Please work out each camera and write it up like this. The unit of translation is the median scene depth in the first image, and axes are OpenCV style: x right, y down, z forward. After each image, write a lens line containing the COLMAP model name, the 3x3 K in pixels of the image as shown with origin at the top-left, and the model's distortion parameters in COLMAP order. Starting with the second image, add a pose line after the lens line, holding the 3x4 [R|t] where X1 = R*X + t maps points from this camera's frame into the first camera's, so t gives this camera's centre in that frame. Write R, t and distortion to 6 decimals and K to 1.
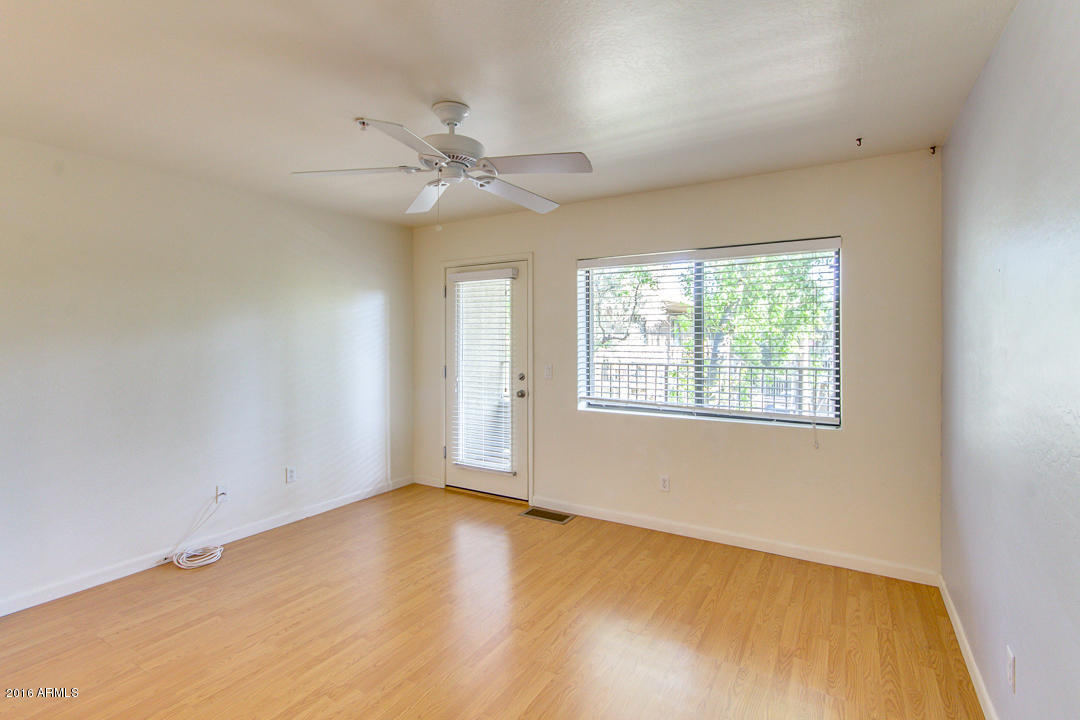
lens RADIAL K [[506.9, 0, 559.4], [0, 506.9, 337.0], [0, 0, 1]] dist [0.002154, 0.000509]
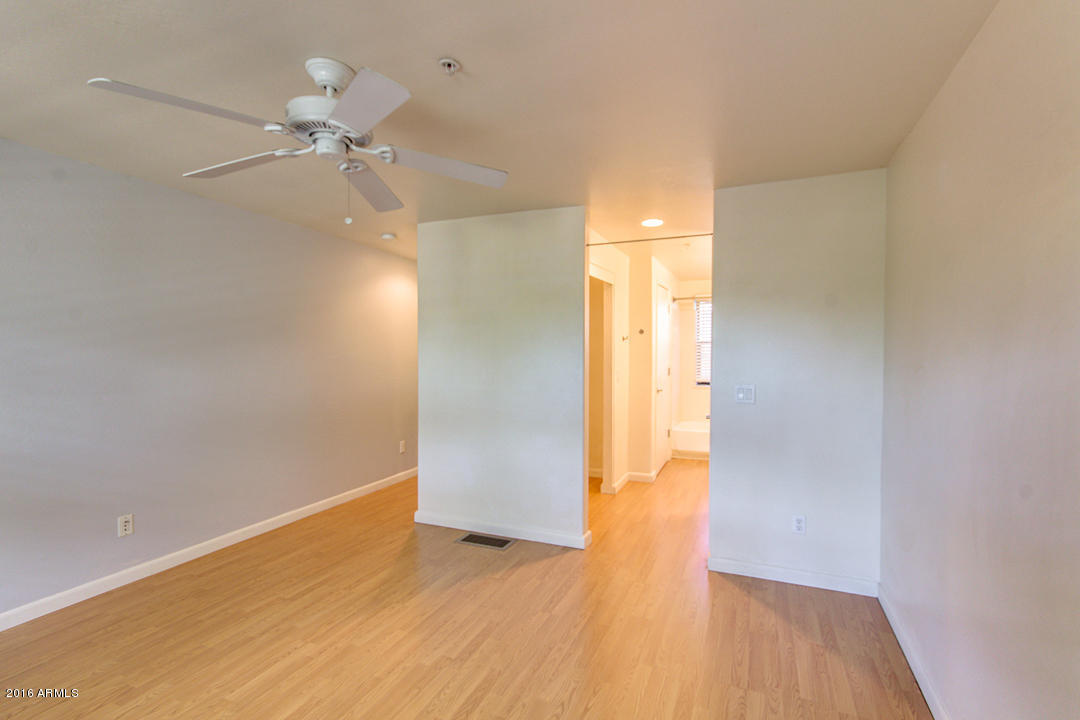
lens RADIAL K [[497.5, 0, 560.2], [0, 497.5, 354.1], [0, 0, 1]] dist [0.006344, 0.000190]
pose [[-0.988150, 0.000083, -0.153493, -0.287960], [-0.002335, 0.999876, 0.015575, -0.004270], [0.153475, 0.015749, -0.988027, 1.177330]]
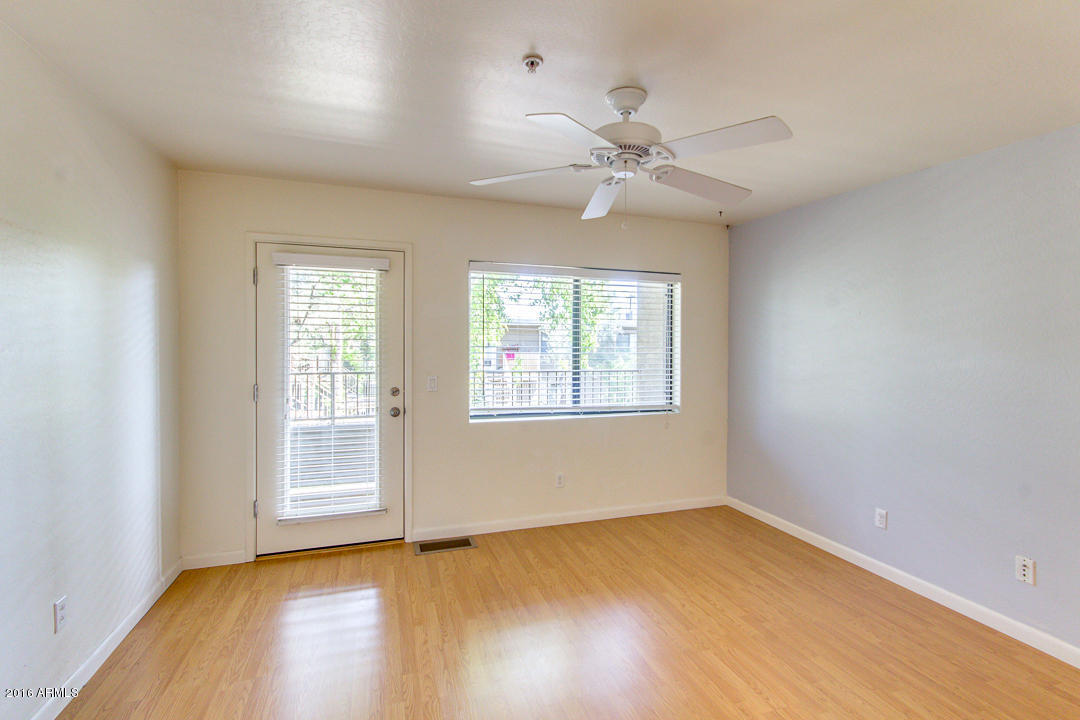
lens RADIAL K [[501.1, 0, 546.5], [0, 501.1, 348.9], [0, 0, 1]] dist [0.000456, 0.000313]
pose [[0.647262, -0.000112, 0.762268, -0.626985], [-0.011780, 0.999879, 0.010150, -0.002521], [-0.762177, -0.015549, 0.647182, 0.330359]]
